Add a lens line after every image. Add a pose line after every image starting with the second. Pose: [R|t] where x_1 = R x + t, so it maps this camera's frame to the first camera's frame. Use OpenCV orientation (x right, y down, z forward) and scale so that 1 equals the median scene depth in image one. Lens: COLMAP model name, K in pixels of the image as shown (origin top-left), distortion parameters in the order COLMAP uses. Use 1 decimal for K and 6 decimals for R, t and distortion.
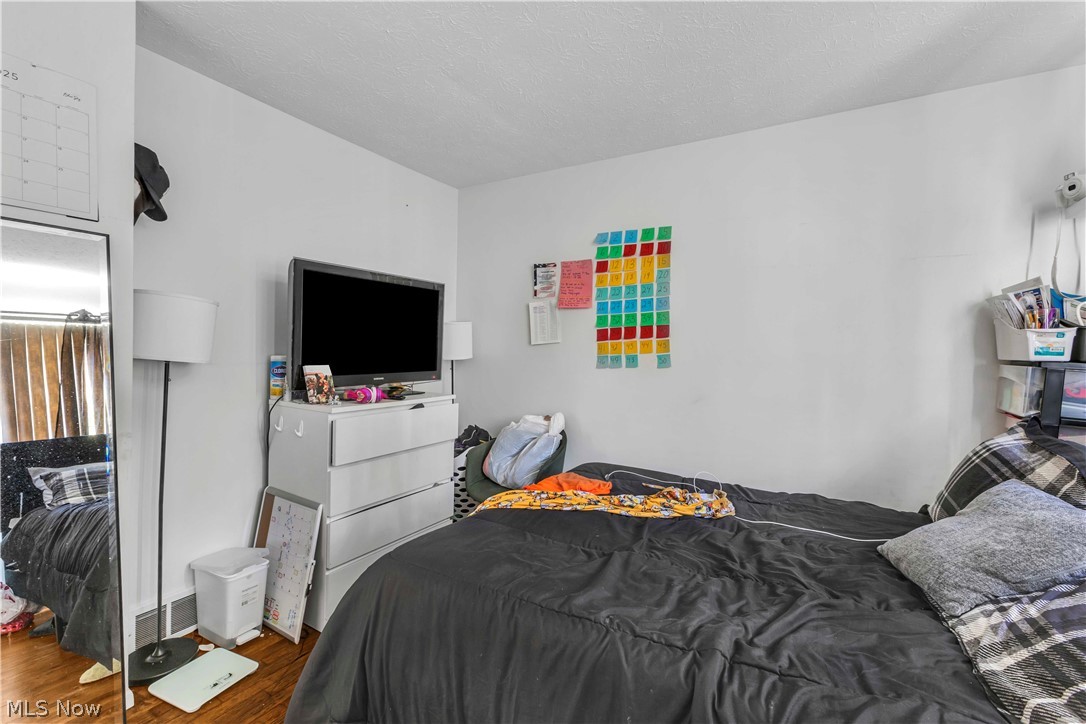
lens RADIAL K [[465.8, 0, 543.0], [0, 465.8, 362.0], [0, 0, 1]] dist [-0.000707, -0.000324]
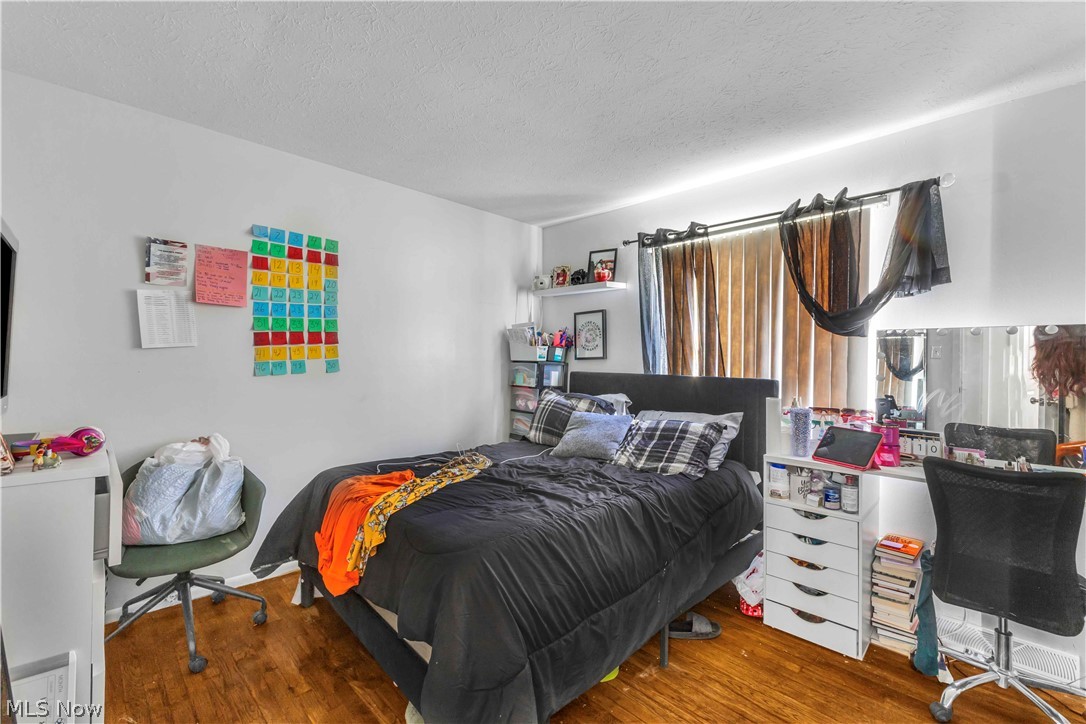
lens RADIAL K [[465.8, 0, 543.0], [0, 465.8, 362.0], [0, 0, 1]] dist [-0.000707, -0.000324]
pose [[0.262997, -0.018134, 0.964626, -0.607495], [0.018768, 0.999730, 0.013677, -0.015937], [-0.964614, 0.014507, 0.263266, 0.242432]]
